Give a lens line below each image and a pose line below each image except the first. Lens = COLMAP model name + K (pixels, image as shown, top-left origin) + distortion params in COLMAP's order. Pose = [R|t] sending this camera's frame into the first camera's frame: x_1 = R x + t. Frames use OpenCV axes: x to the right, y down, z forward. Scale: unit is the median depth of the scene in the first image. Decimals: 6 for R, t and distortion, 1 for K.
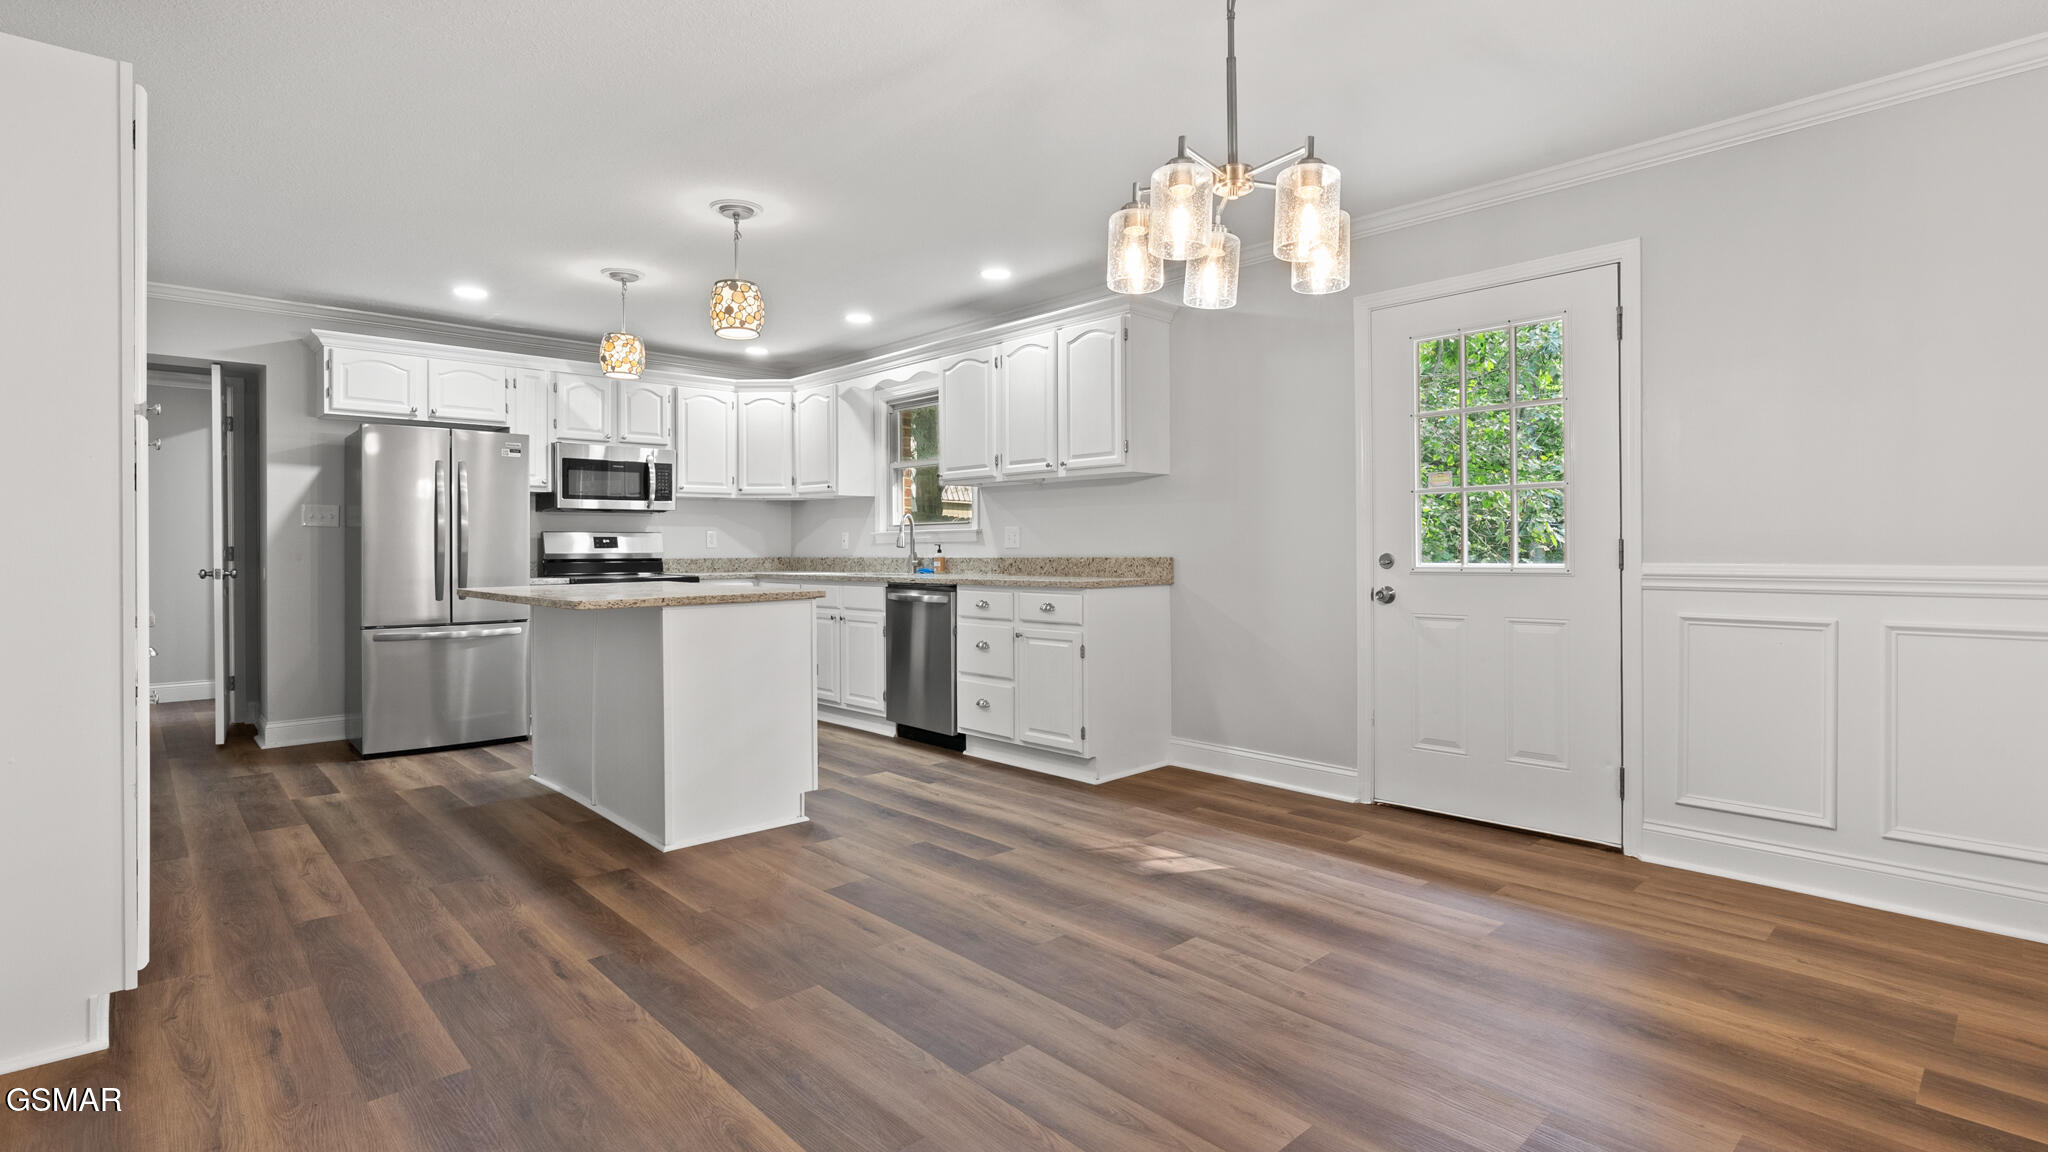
lens RADIAL K [[965.6, 0, 1020.7], [0, 965.6, 541.8], [0, 0, 1]] dist [-0.016117, 0.000512]
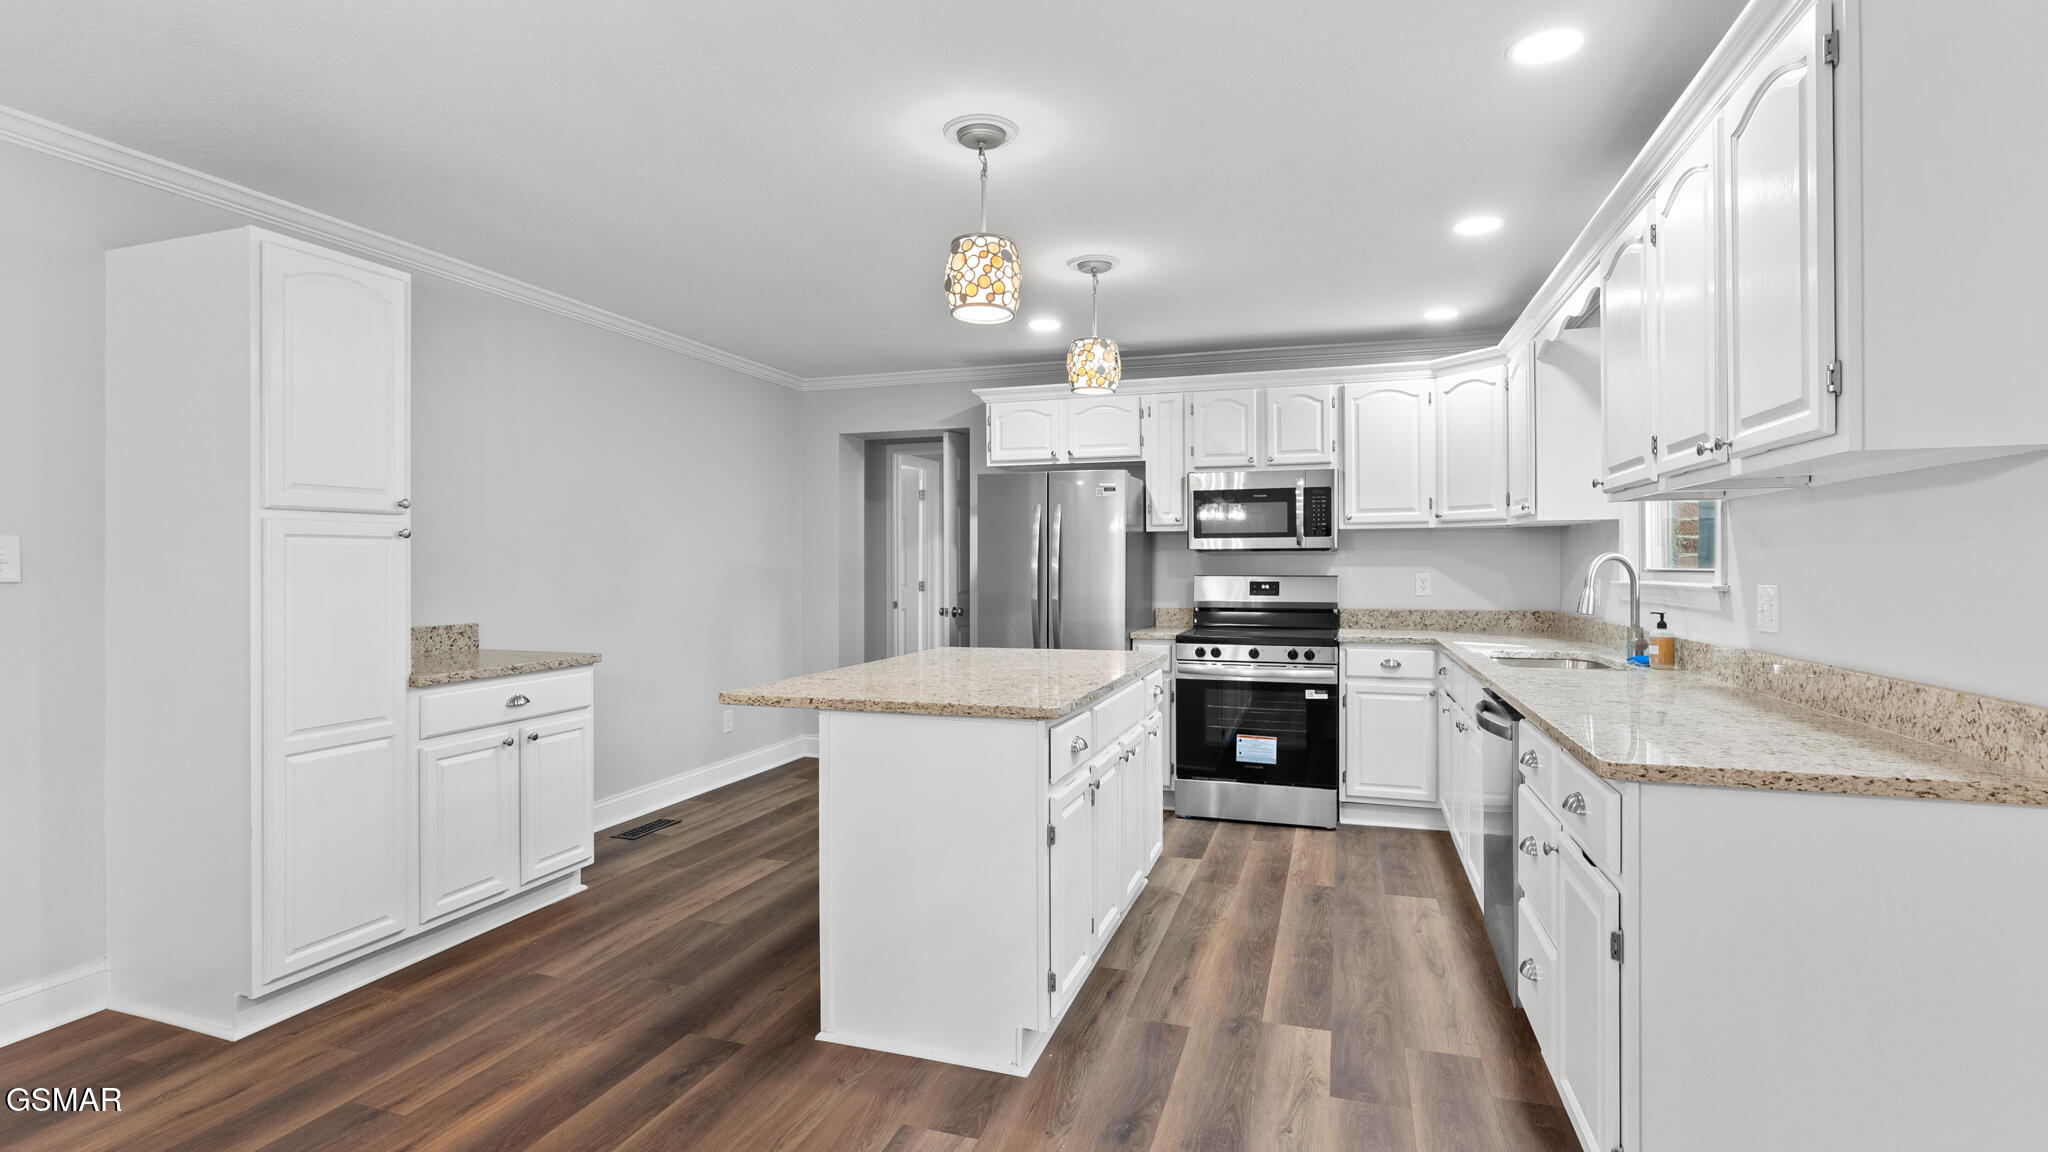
lens RADIAL K [[967.5, 0, 1020.5], [0, 967.5, 559.1], [0, 0, 1]] dist [-0.009572, 0.000057]
pose [[0.479169, 0.000012, -0.877723, 0.213816], [0.003833, 0.999990, 0.002106, -0.029554], [0.877715, -0.004374, 0.479164, 0.464752]]
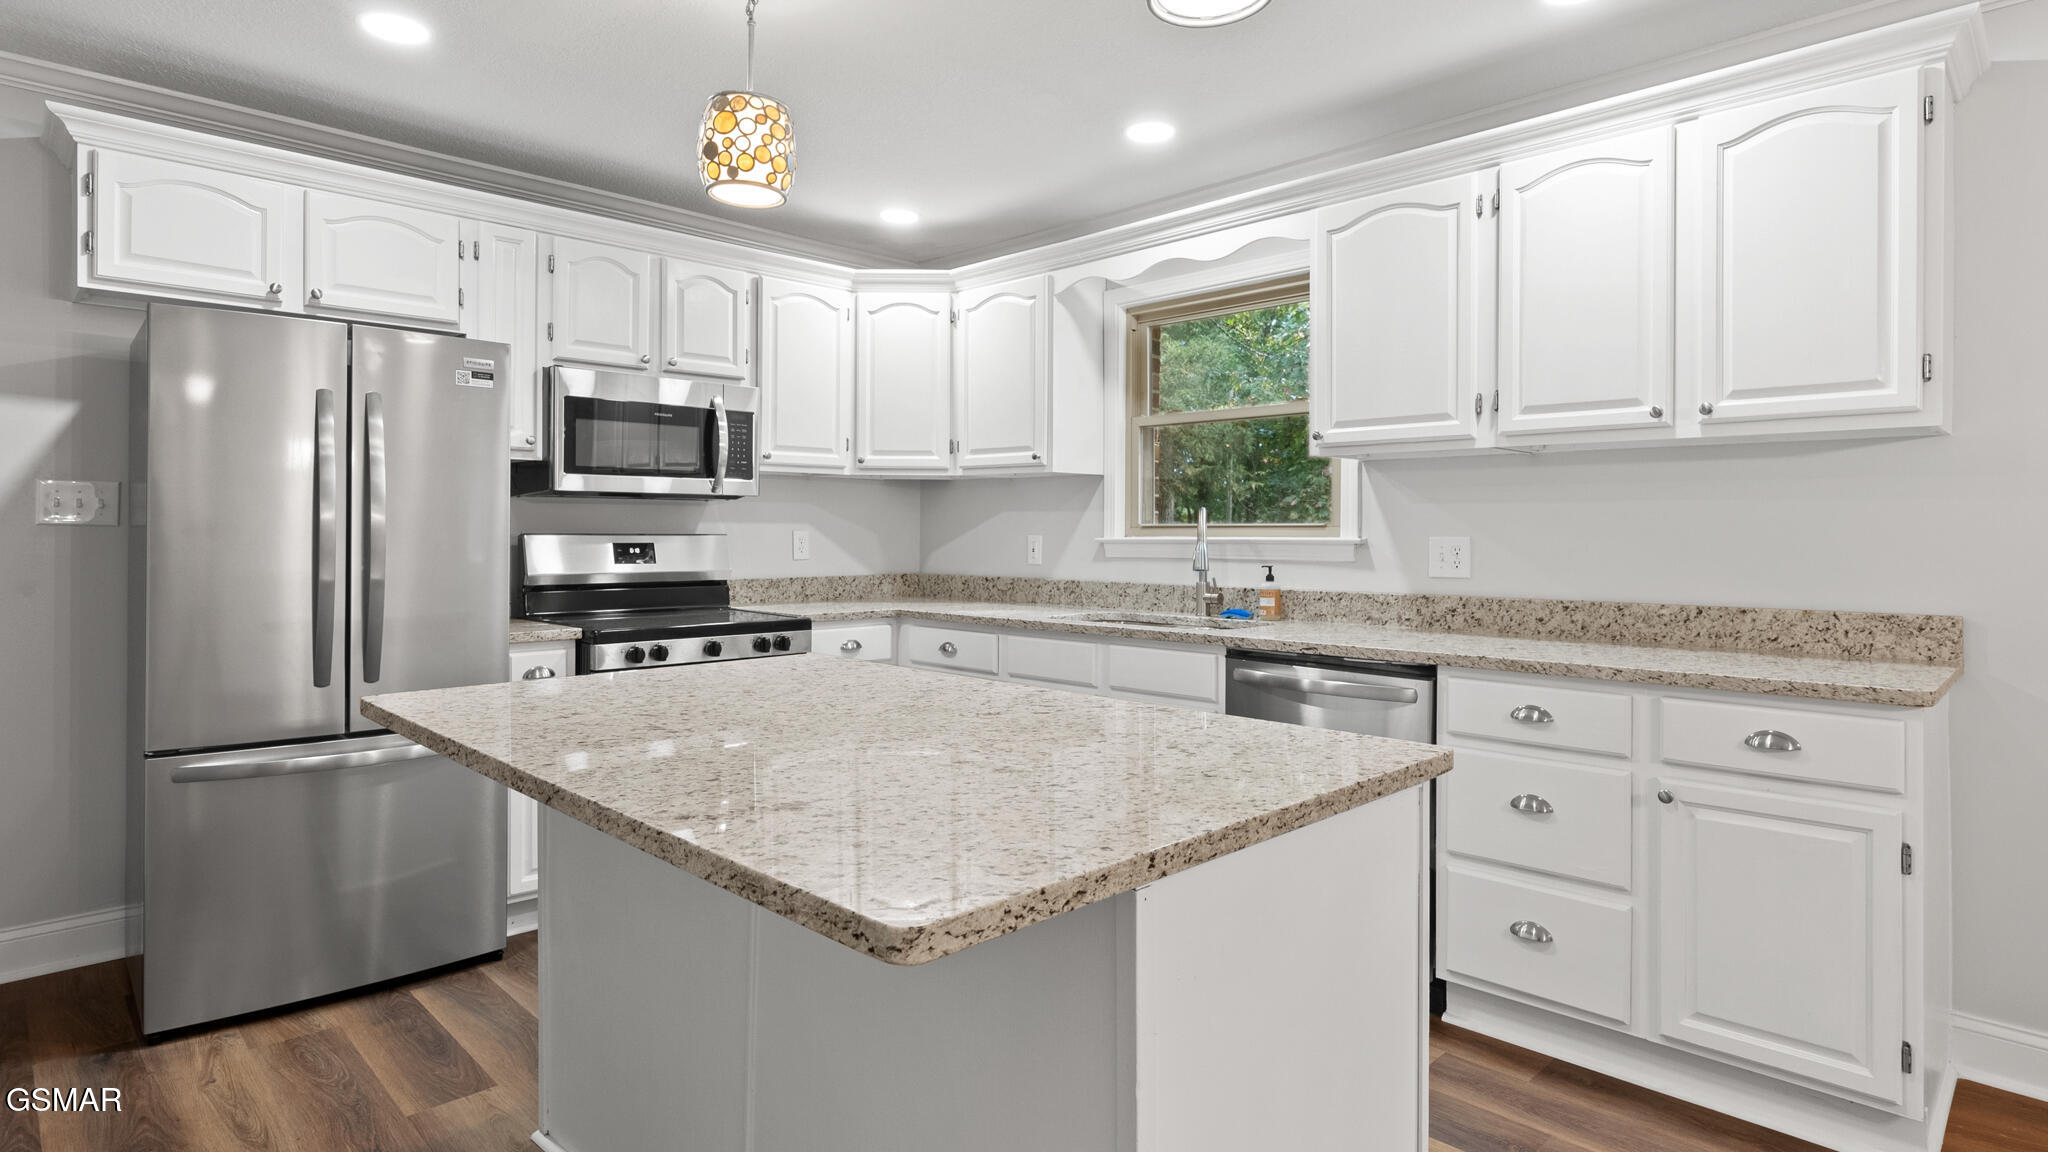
lens RADIAL K [[1077.7, 0, 1017.3], [0, 1077.7, 525.5], [0, 0, 1]] dist [-0.004307, -0.000192]
pose [[0.999763, 0.009947, 0.019377, -0.246040], [-0.009927, 0.999950, -0.001151, -0.018142], [-0.019387, 0.000958, 0.999812, 0.416026]]
